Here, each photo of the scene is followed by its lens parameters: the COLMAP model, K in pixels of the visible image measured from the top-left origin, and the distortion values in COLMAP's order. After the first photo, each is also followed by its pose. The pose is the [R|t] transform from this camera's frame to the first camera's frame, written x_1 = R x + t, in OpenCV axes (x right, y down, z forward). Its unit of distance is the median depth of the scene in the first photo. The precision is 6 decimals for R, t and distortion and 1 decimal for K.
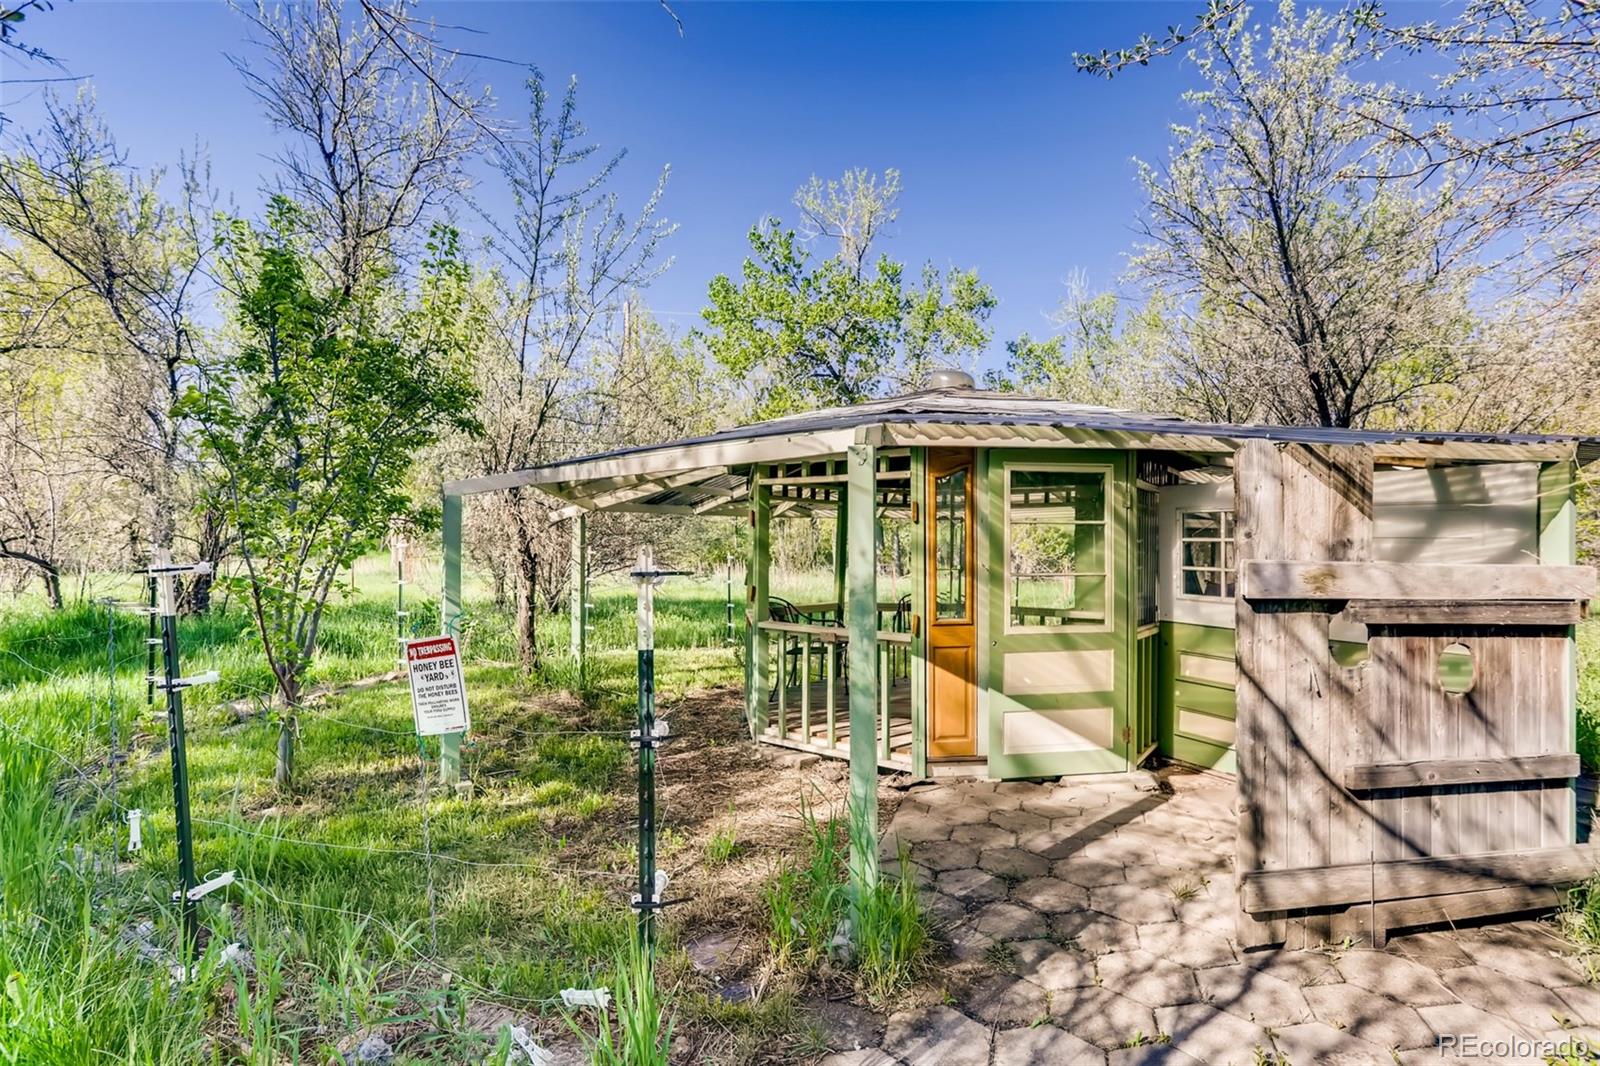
lens RADIAL K [[789.5, 0, 802.5], [0, 789.5, 521.5], [0, 0, 1]] dist [-0.041159, 0.027225]
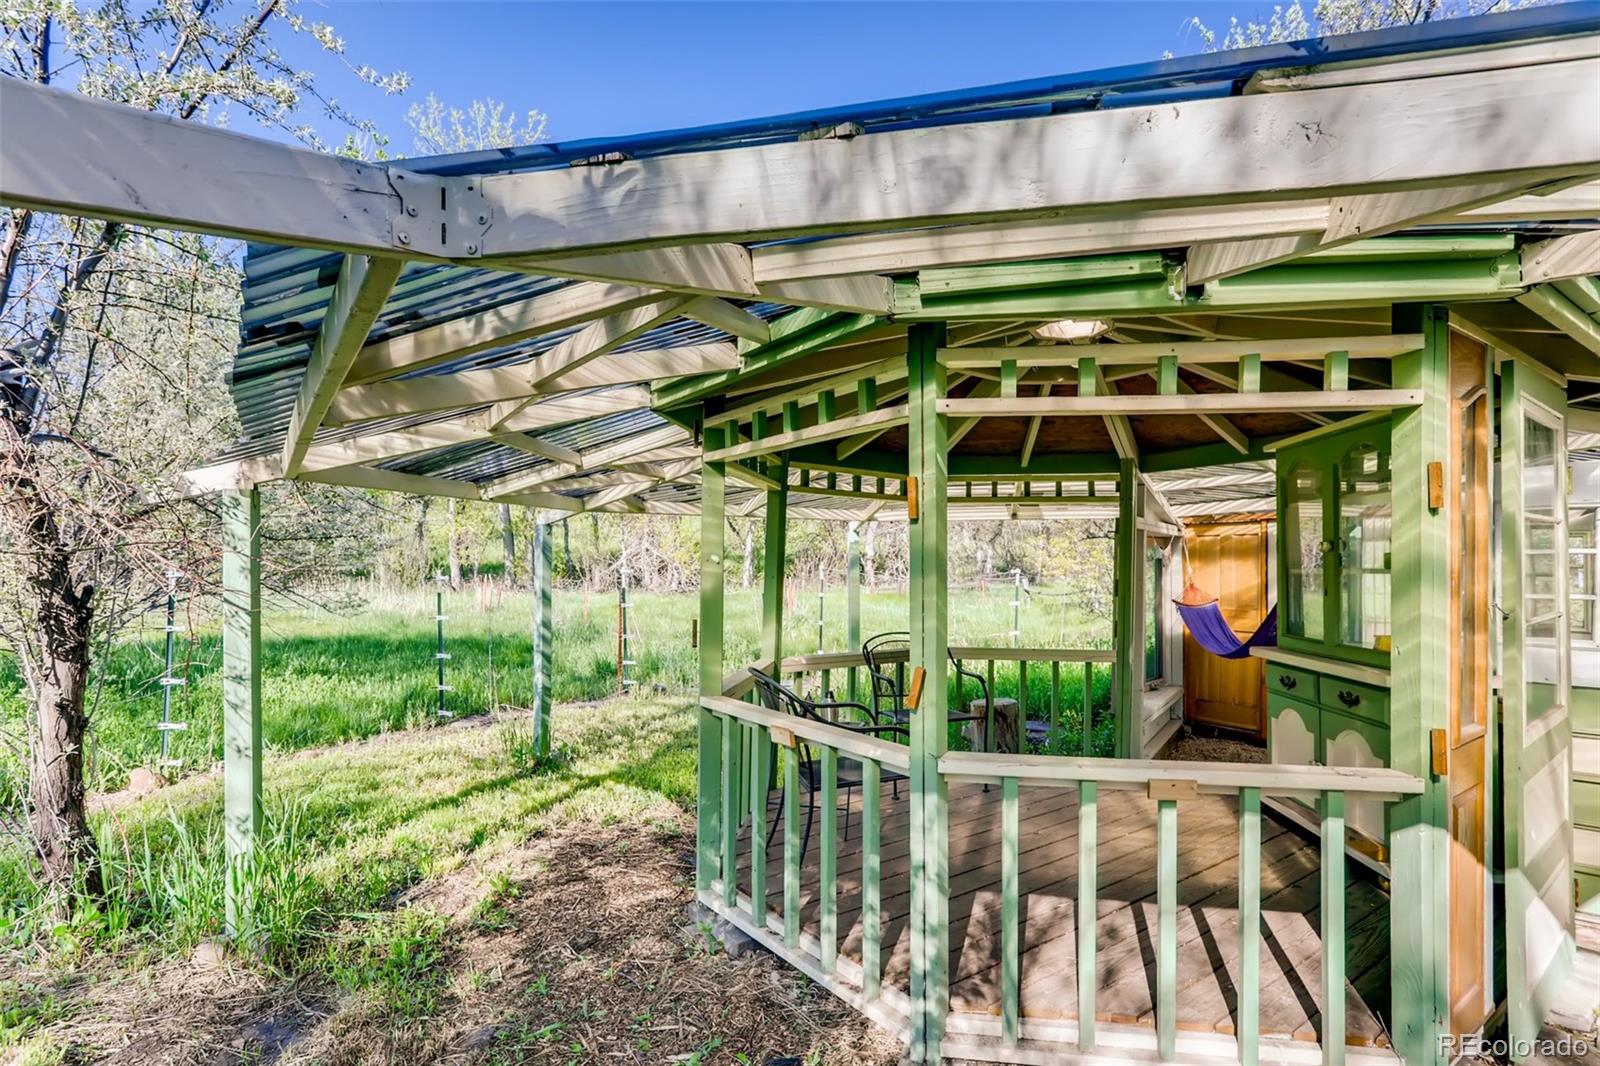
lens RADIAL K [[789.5, 0, 802.5], [0, 789.5, 521.5], [0, 0, 1]] dist [-0.041159, 0.027225]
pose [[0.860203, 0.014023, 0.509760, -0.218820], [-0.007646, 0.999864, -0.014604, 0.010868], [-0.509895, 0.008665, 0.860193, 0.463920]]
